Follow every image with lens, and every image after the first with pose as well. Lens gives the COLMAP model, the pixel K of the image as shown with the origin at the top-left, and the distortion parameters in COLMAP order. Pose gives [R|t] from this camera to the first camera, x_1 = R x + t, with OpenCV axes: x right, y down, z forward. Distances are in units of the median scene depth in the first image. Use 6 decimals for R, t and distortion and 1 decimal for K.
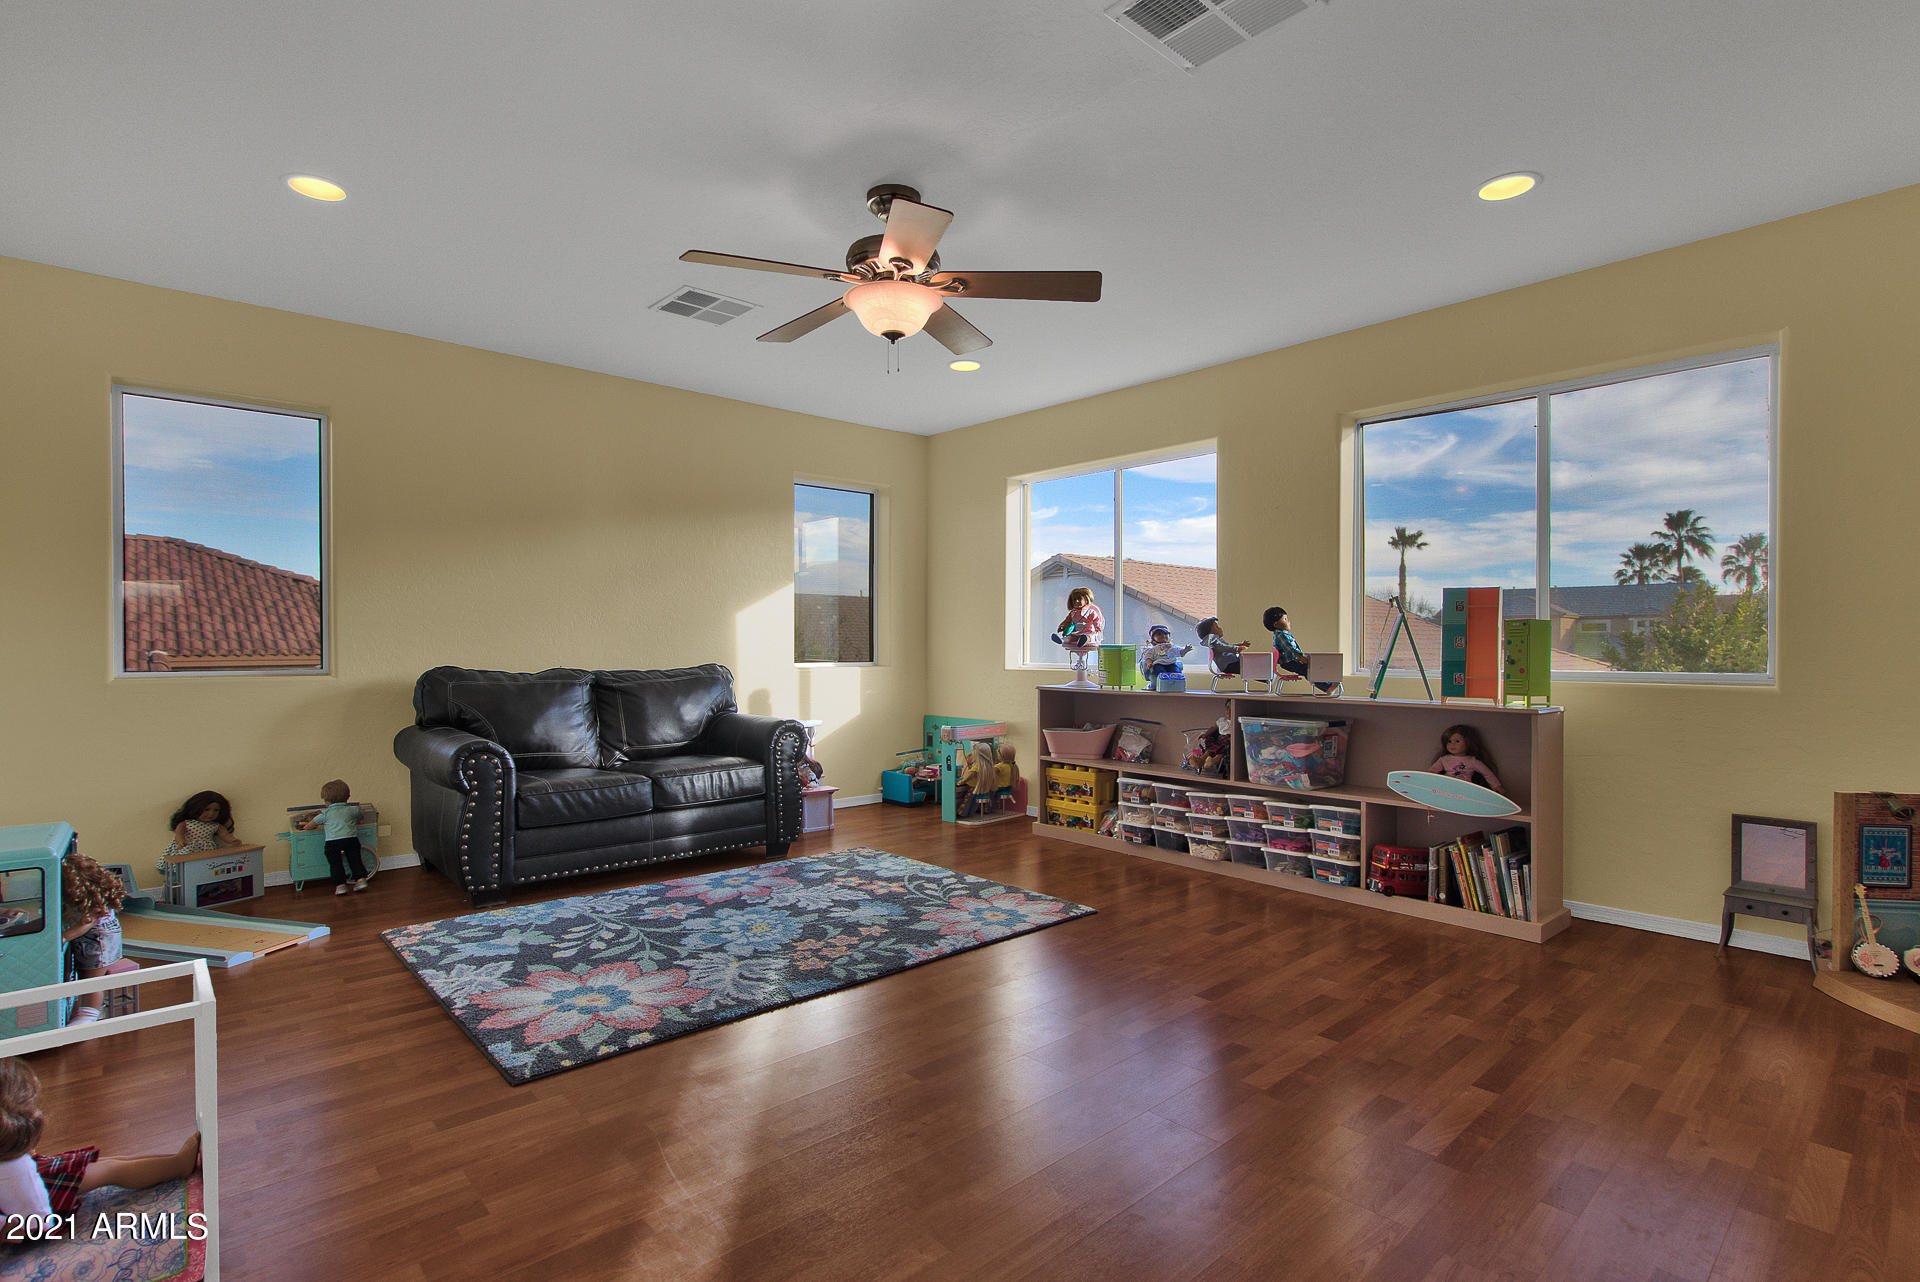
lens RADIAL K [[941.2, 0, 960.0], [0, 941.2, 641.0], [0, 0, 1]] dist [0.000627, 0.000168]
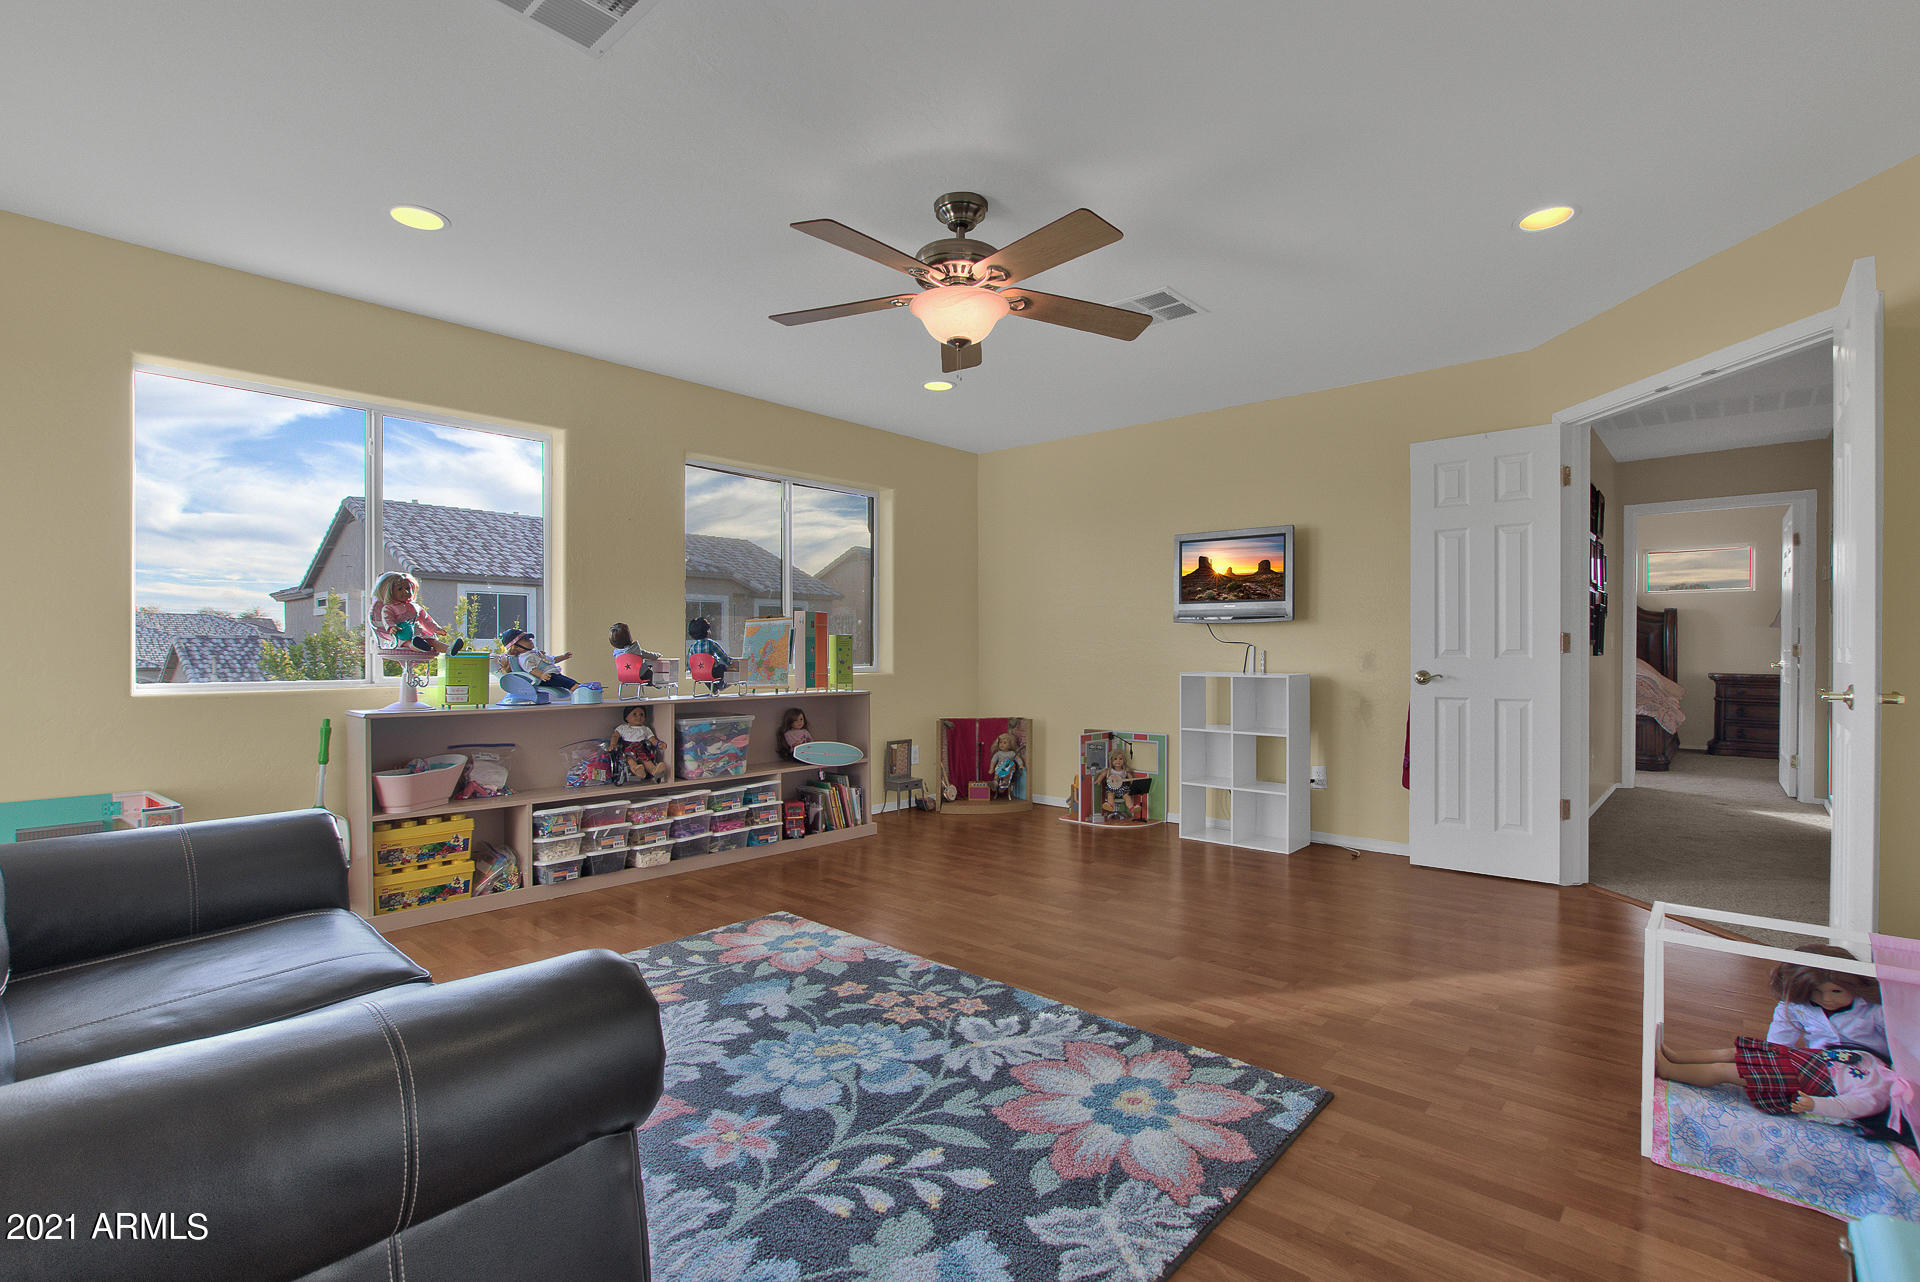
lens RADIAL K [[893.9, 0, 960.8], [0, 893.9, 657.8], [0, 0, 1]] dist [-0.005615, -0.000162]
pose [[-0.128677, -0.005970, 0.991669, -0.884165], [-0.005619, 0.999970, 0.005291, 0.005087], [-0.991671, -0.004891, -0.128707, 0.987845]]
